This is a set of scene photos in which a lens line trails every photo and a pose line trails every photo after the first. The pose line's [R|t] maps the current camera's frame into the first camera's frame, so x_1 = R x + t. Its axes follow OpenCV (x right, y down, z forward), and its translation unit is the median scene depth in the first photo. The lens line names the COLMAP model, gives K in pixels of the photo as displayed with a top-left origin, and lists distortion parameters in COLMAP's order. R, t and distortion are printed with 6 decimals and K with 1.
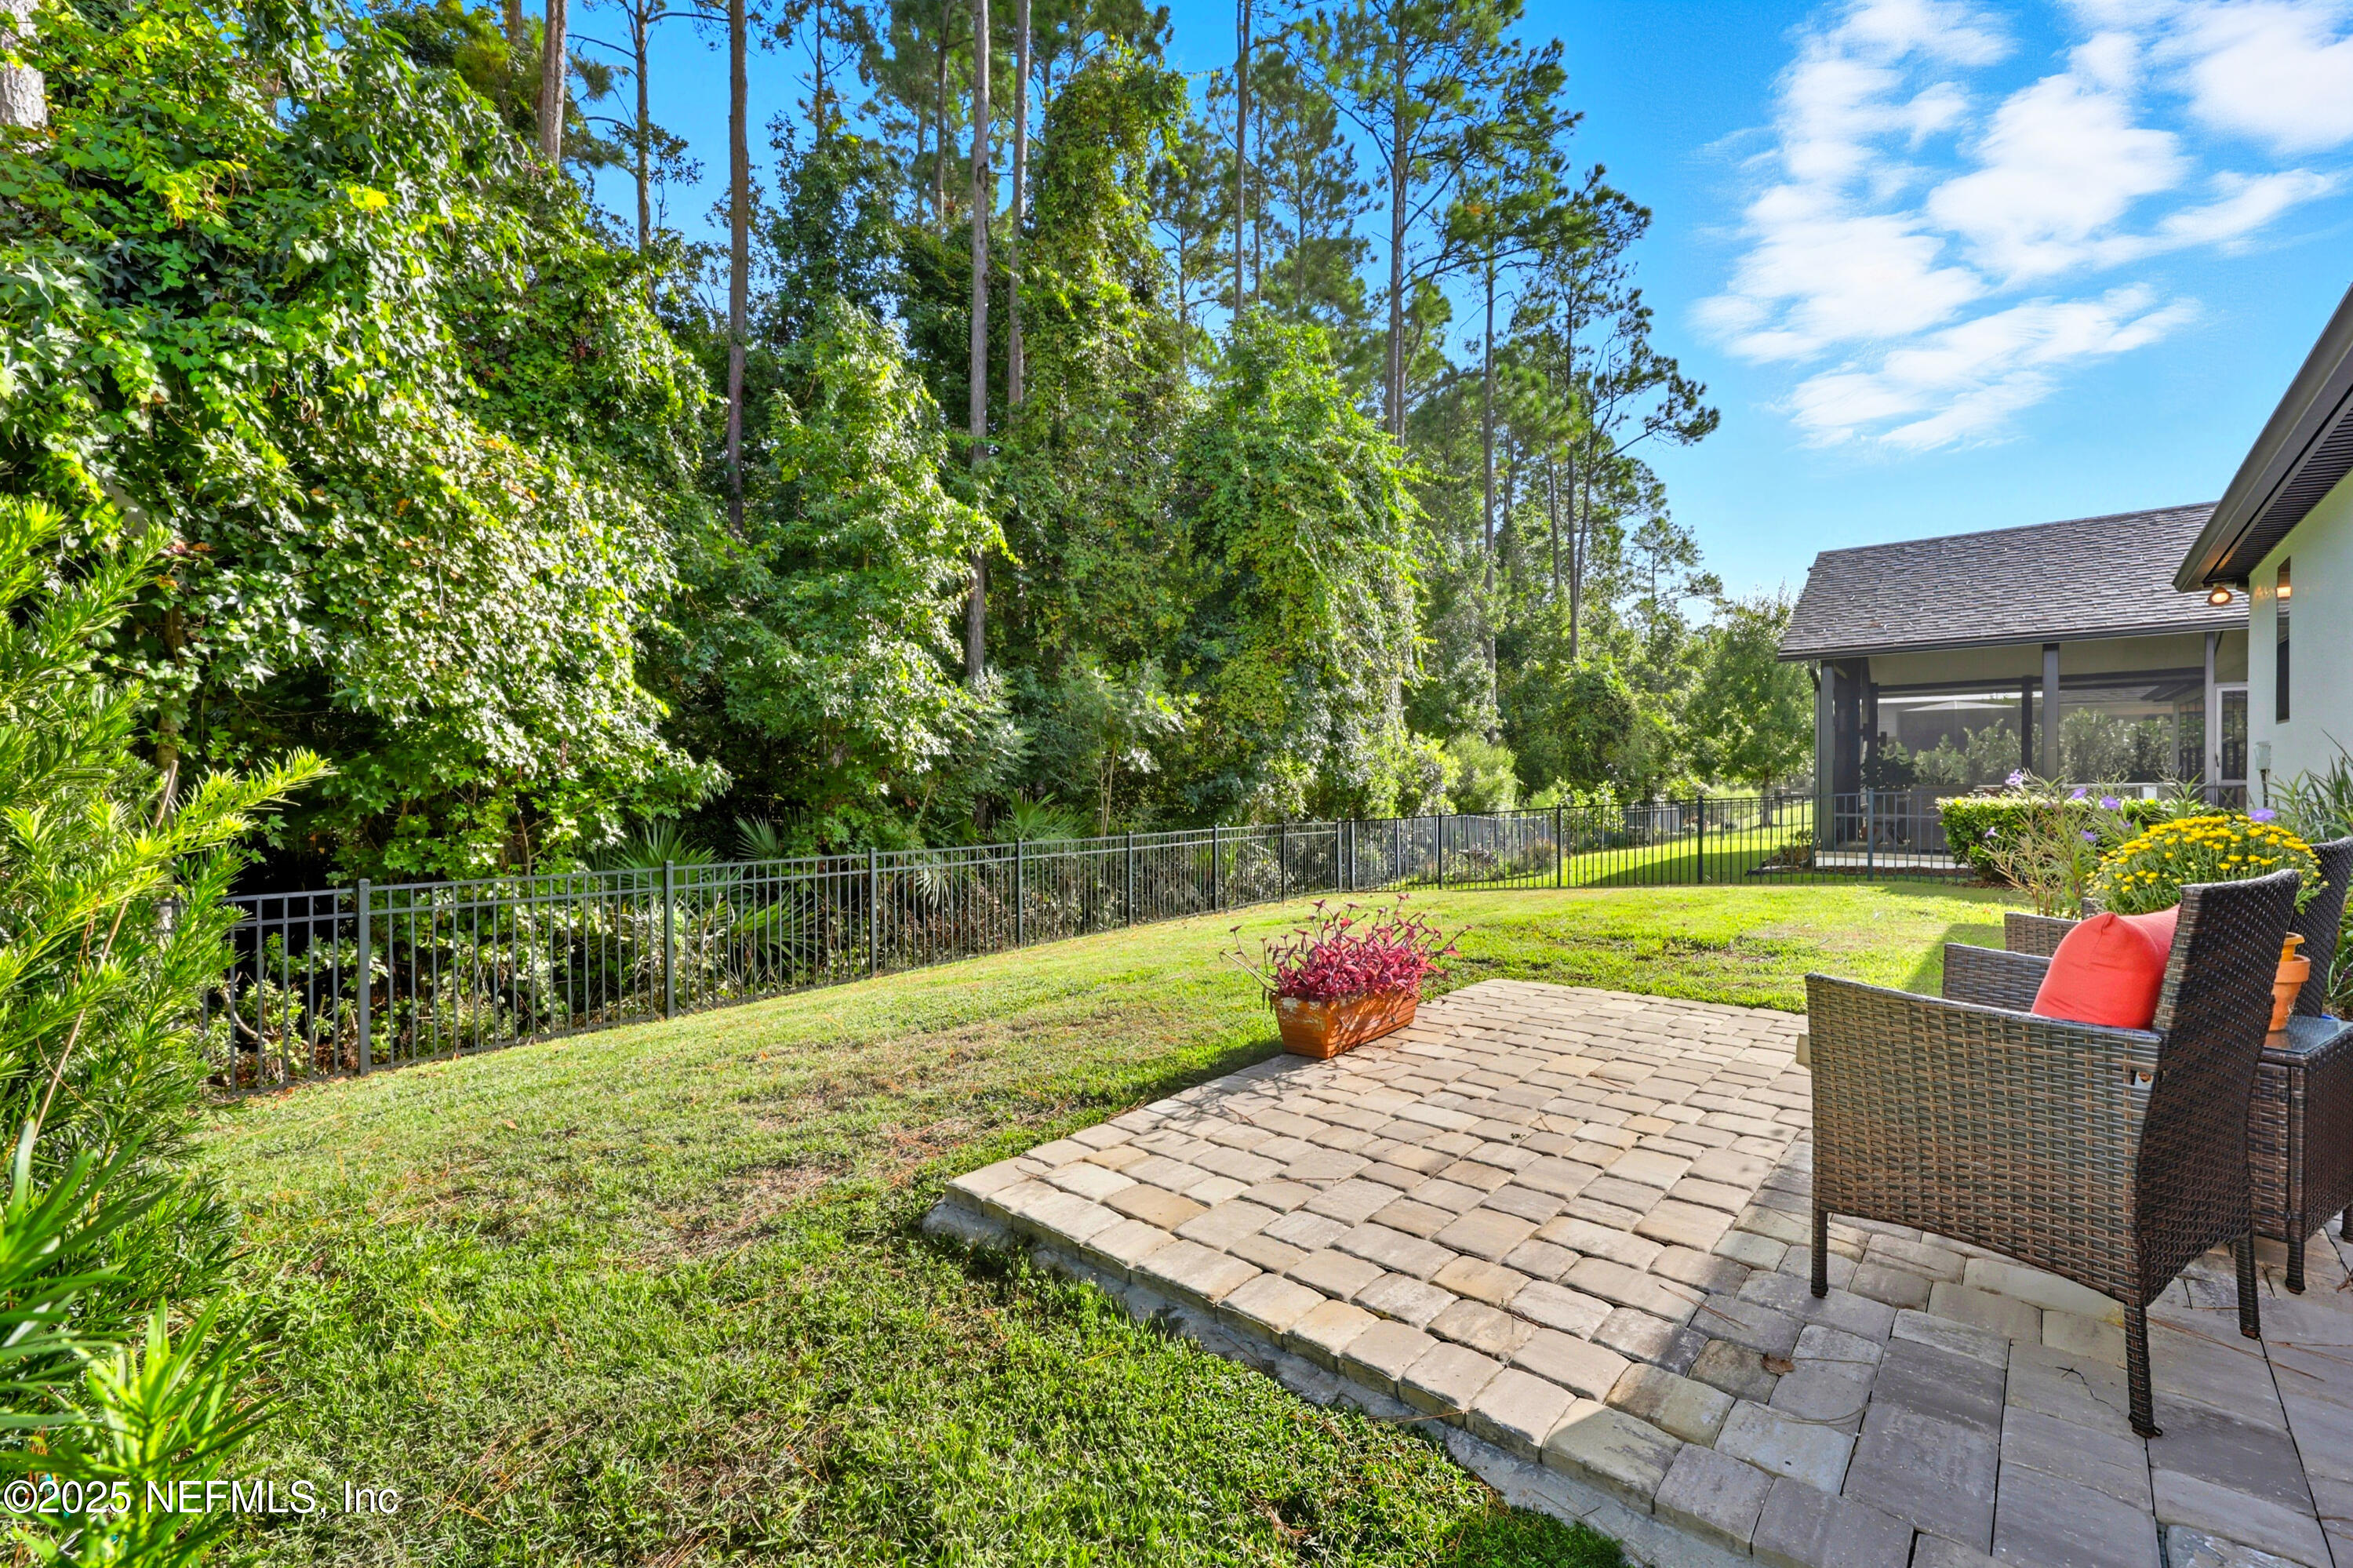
lens RADIAL K [[1004.9, 0, 1163.4], [0, 1004.9, 788.2], [0, 0, 1]] dist [0.001636, -0.000500]
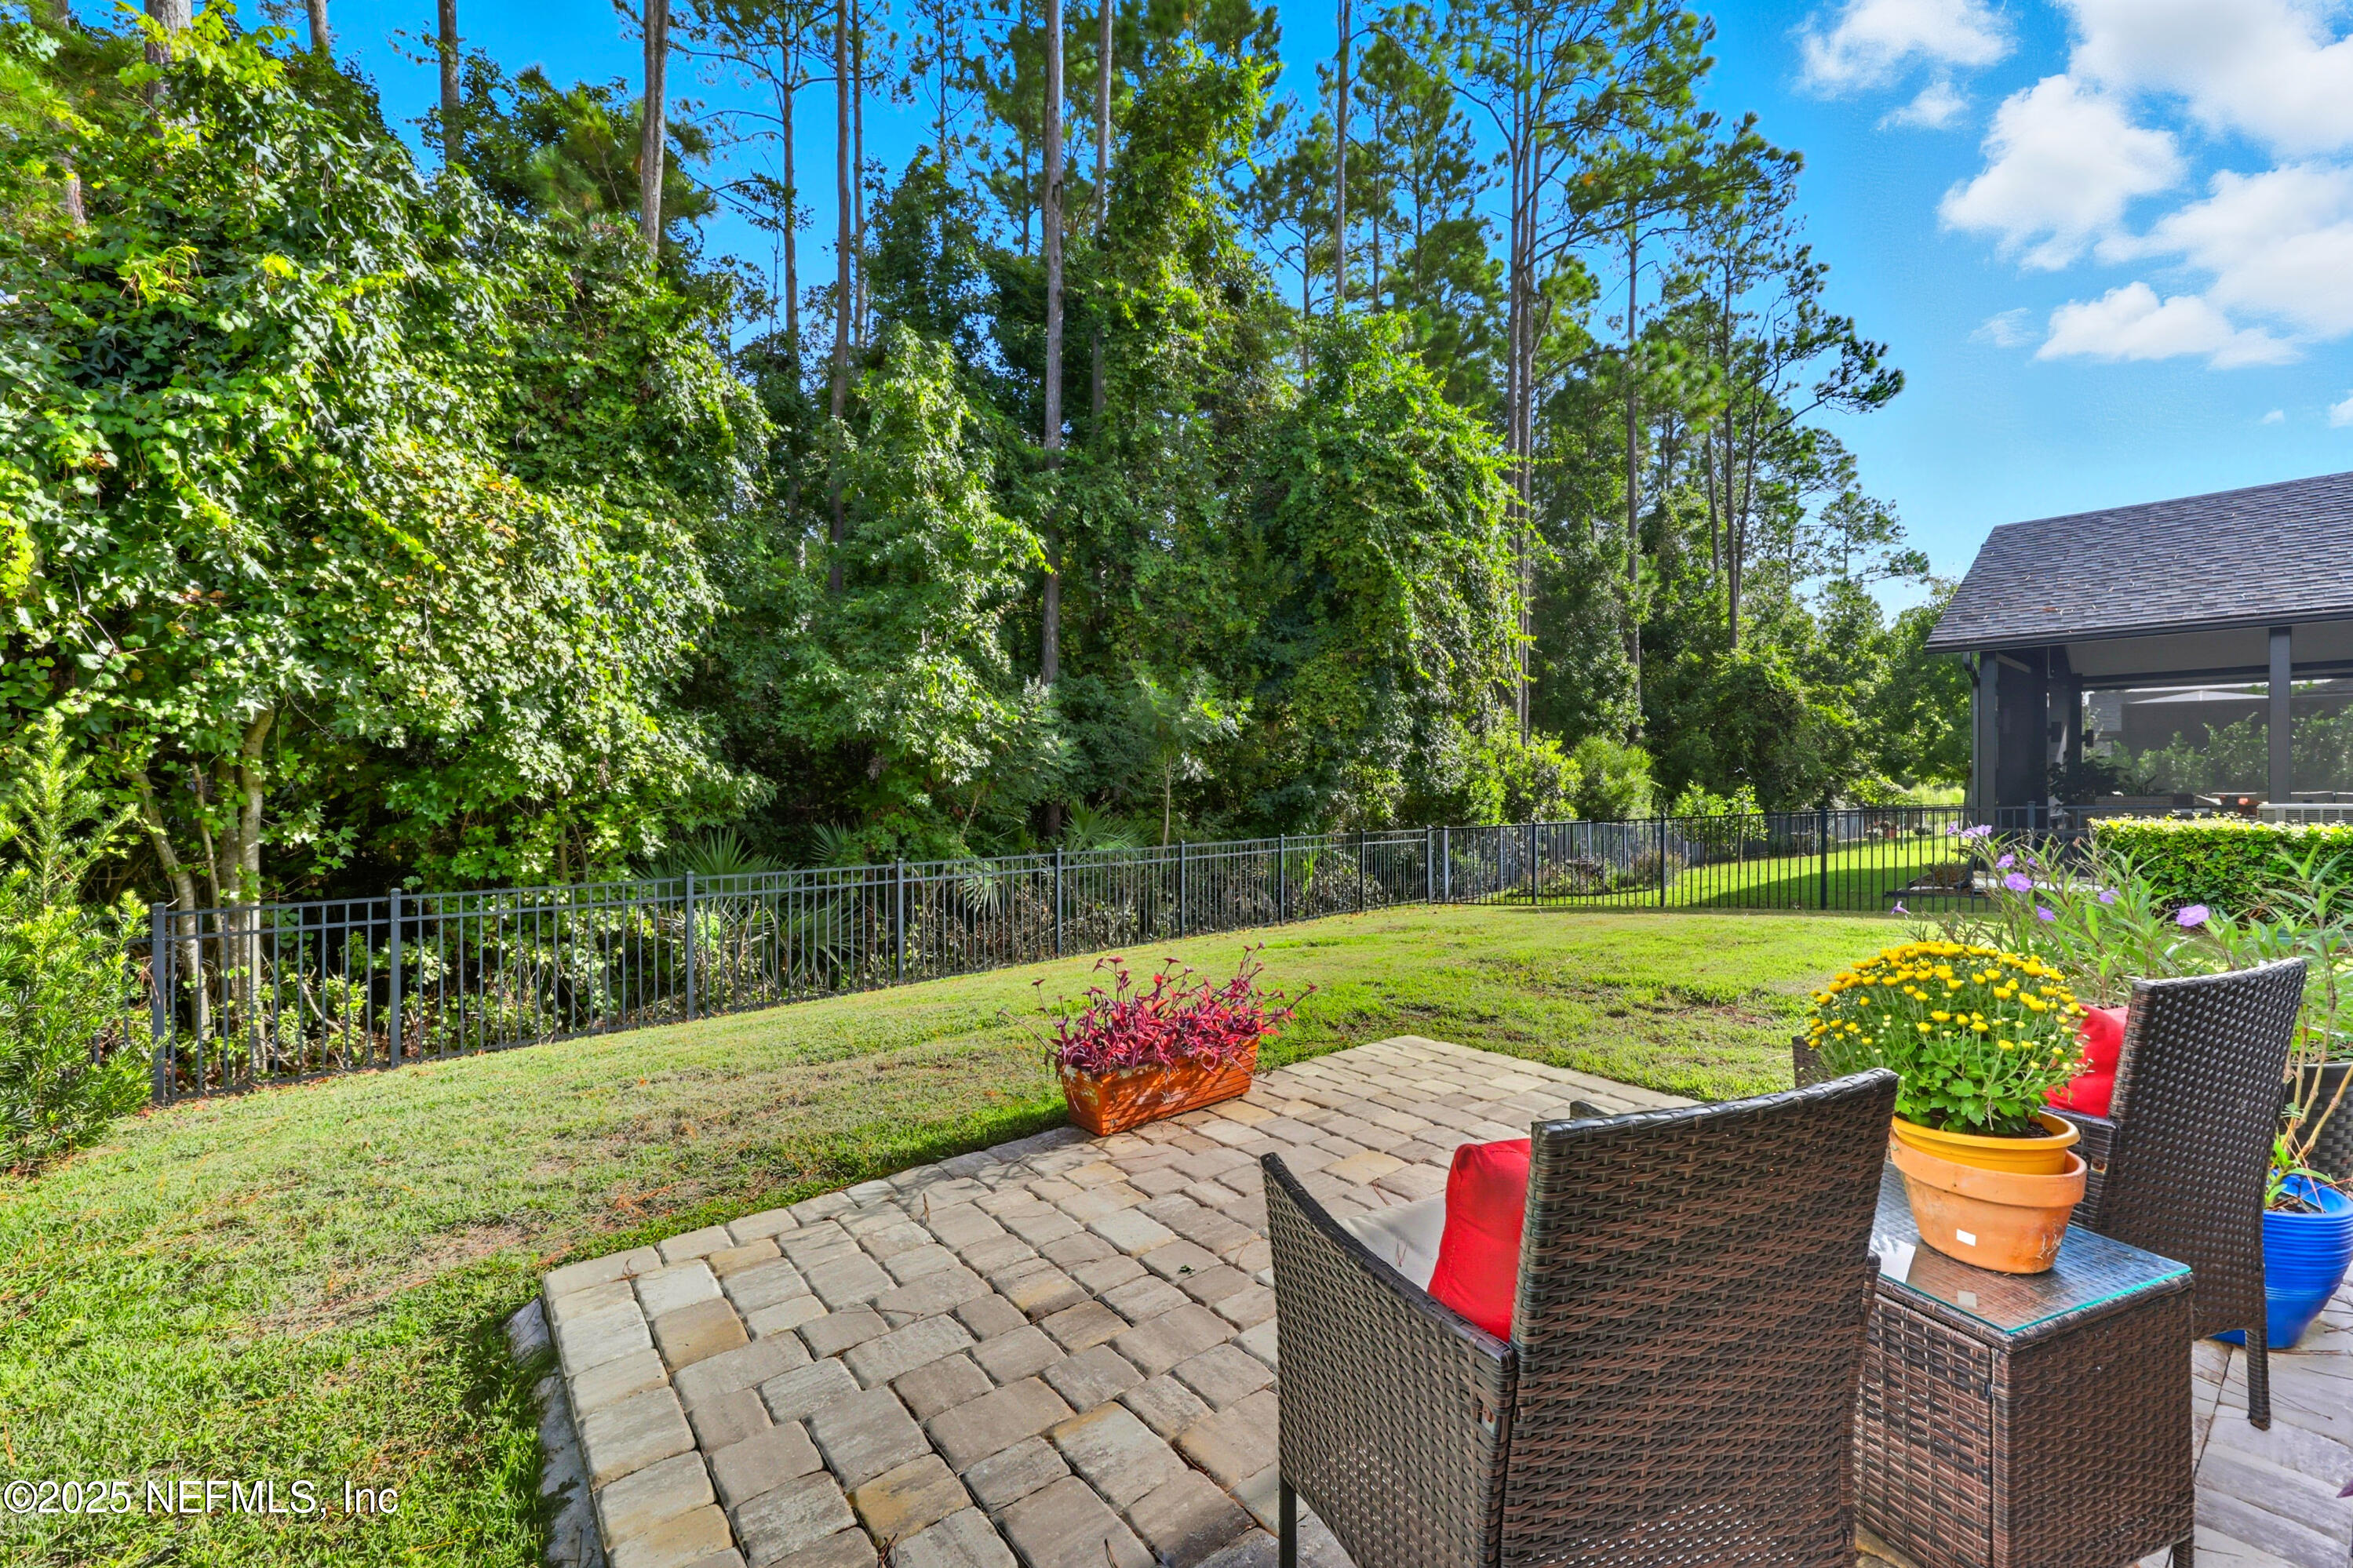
lens RADIAL K [[977.0, 0, 1186.6], [0, 977.0, 780.3], [0, 0, 1]] dist [-0.000202, 0.000404]
pose [[0.985441, 0.001283, -0.170014, 0.153209], [-0.001316, 0.999999, -0.000082, -0.018930], [0.170013, 0.000305, 0.985442, 0.062804]]
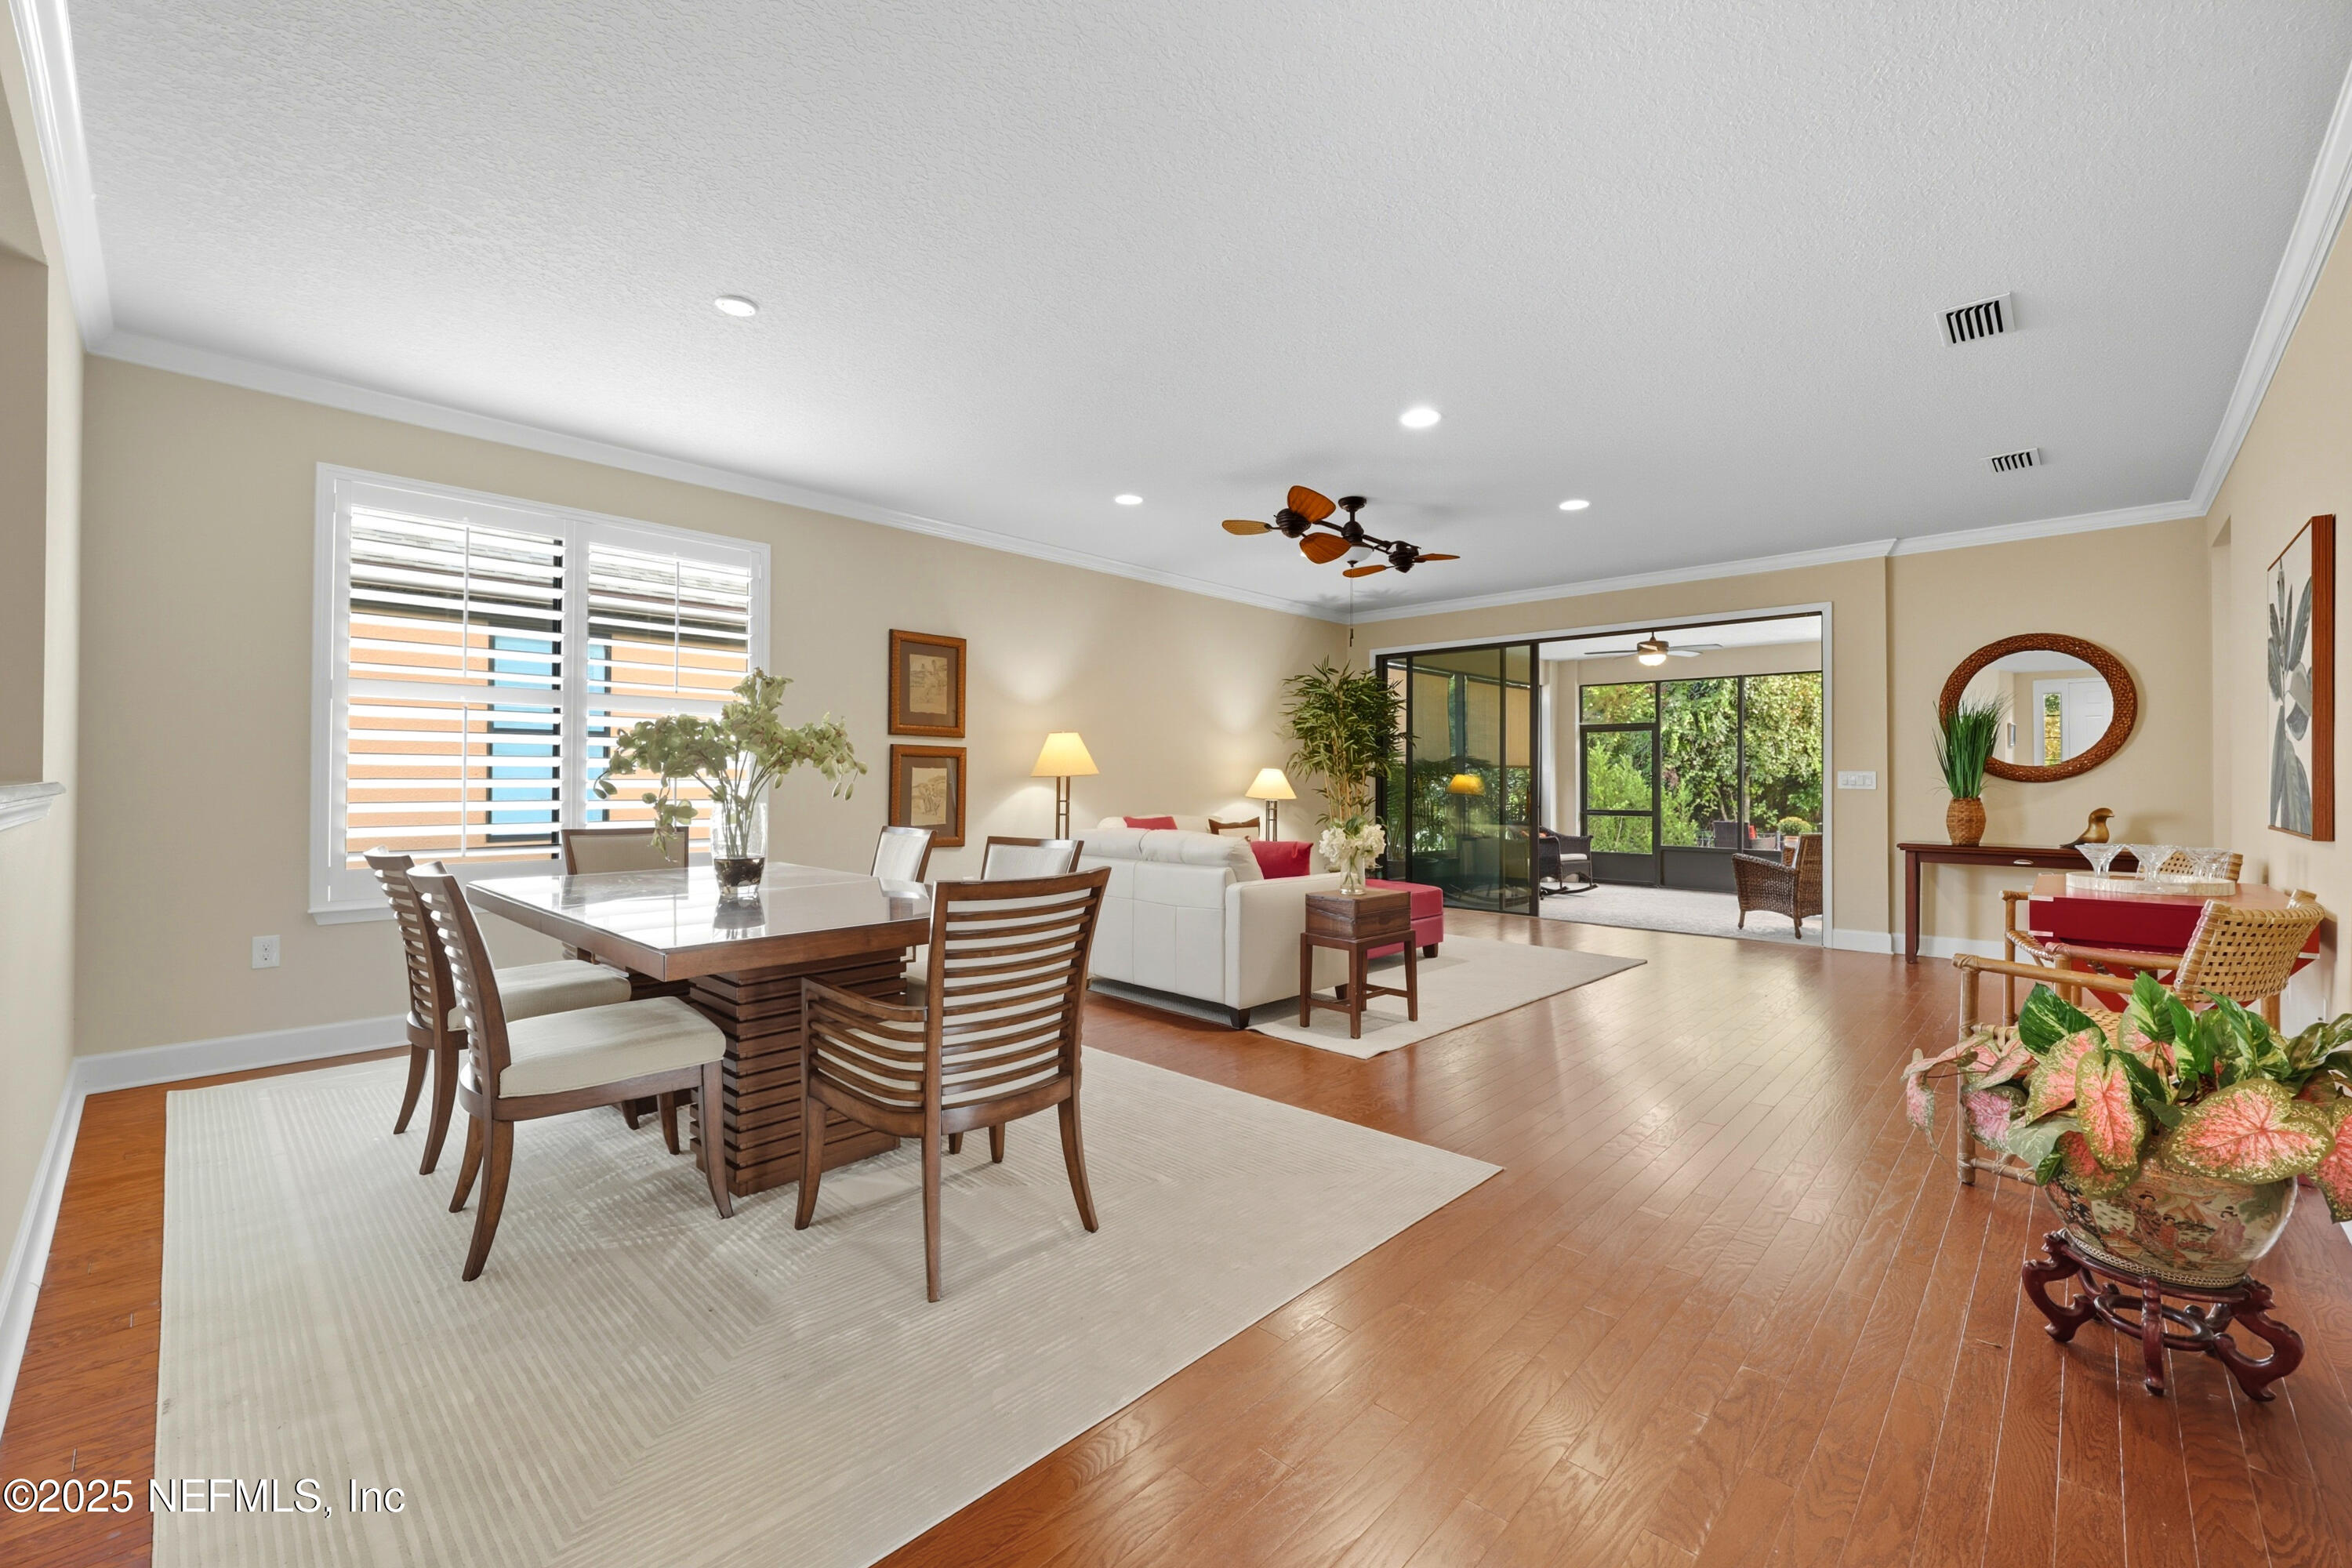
lens RADIAL K [[976.8, 0, 1157.1], [0, 976.8, 775.4], [0, 0, 1]] dist [-0.000202, 0.000404]
pose [[-0.038493, -0.003094, -0.999254, 1.614956], [-0.008480, 0.999960, -0.002769, -0.038803], [0.999223, 0.008367, -0.038518, -0.589698]]
